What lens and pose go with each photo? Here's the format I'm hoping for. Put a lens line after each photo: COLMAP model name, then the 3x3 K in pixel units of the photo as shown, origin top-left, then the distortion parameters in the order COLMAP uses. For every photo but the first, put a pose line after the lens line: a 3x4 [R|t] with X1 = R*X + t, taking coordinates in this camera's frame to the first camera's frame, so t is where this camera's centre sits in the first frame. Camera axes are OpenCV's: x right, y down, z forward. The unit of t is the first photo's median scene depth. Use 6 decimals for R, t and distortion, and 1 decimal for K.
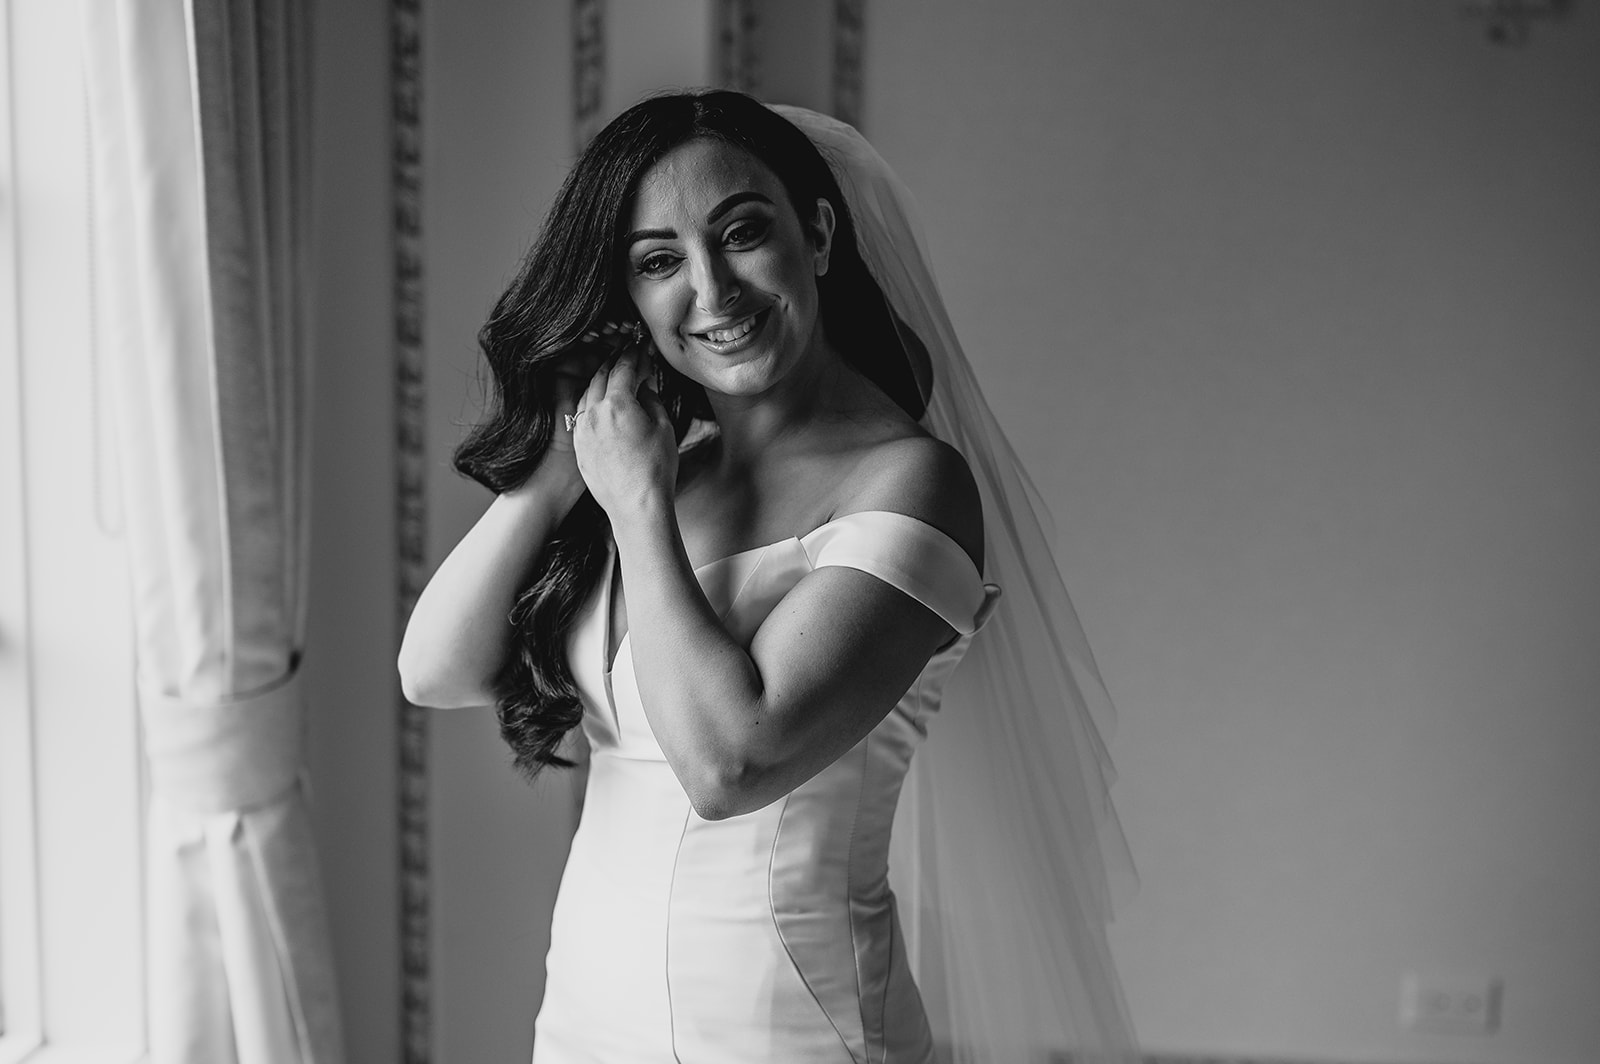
lens RADIAL K [[2483.7, 0, 798.1], [0, 2483.7, 516.7], [0, 0, 1]] dist [-0.040328, 0.000000]
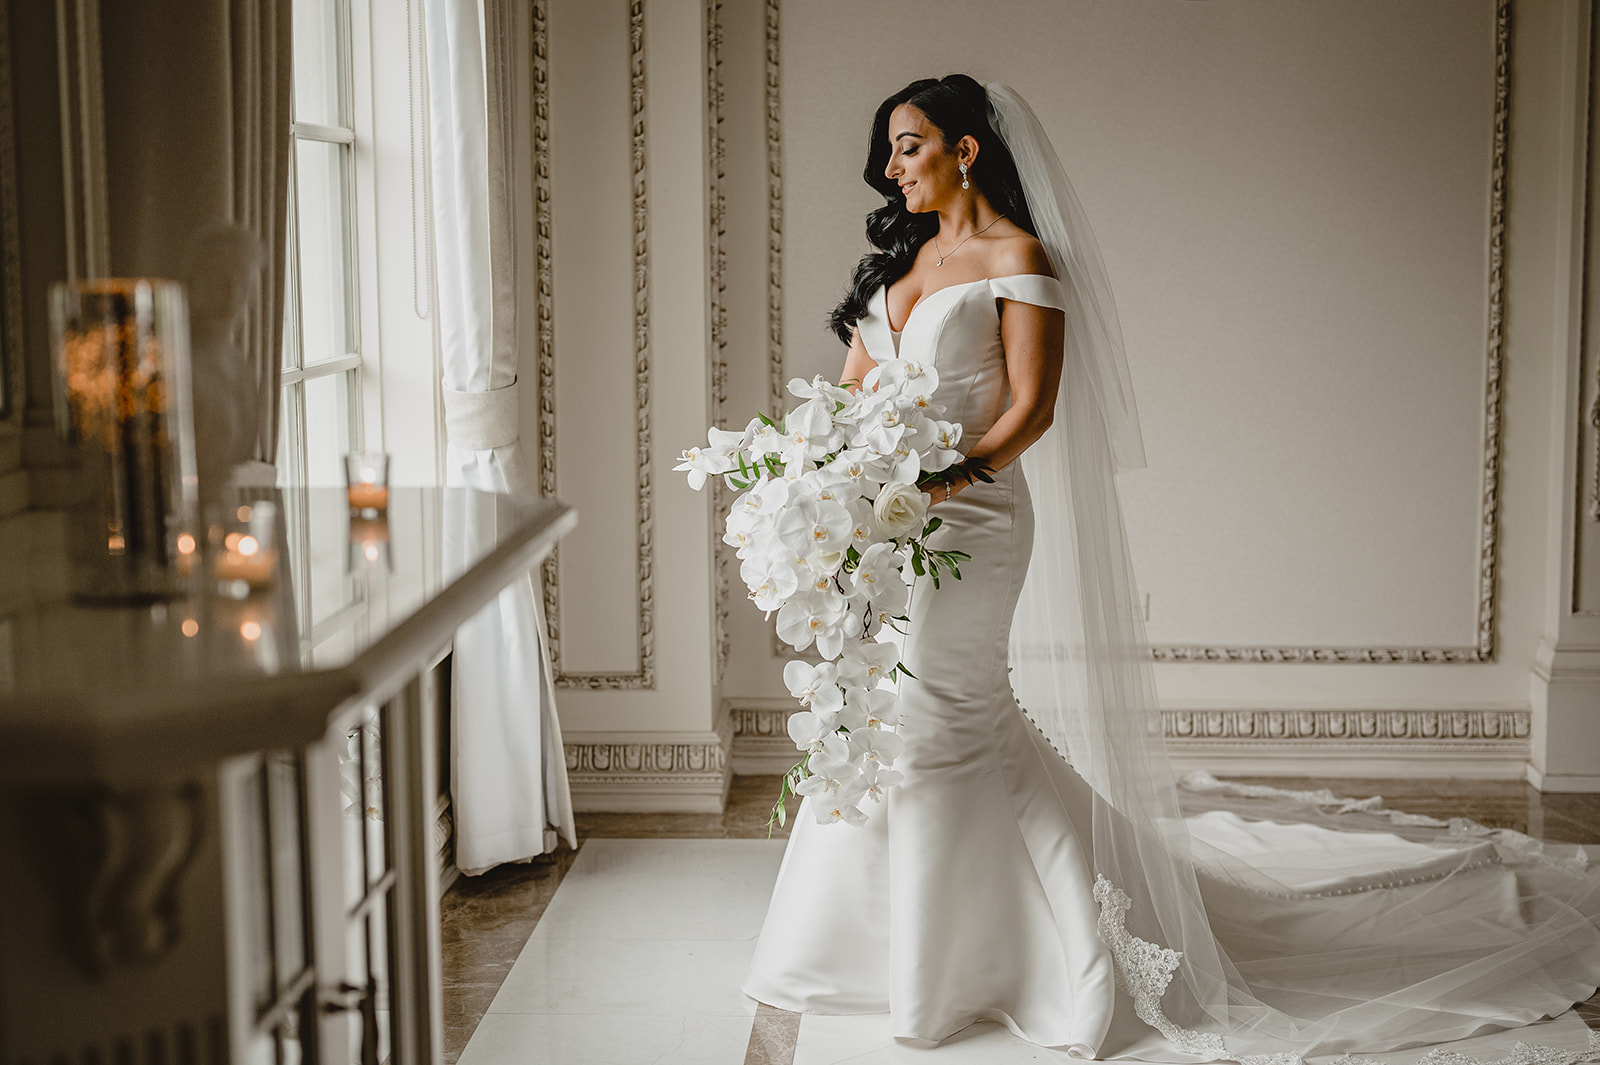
lens RADIAL K [[2517.7, 0, 766.0], [0, 2517.7, 571.7], [0, 0, 1]] dist [0.005584, 0.000000]
pose [[0.999184, -0.024017, 0.032479, -0.070397], [0.024110, 0.999706, -0.002469, 0.235378], [-0.032410, 0.003250, 0.999469, -1.110269]]
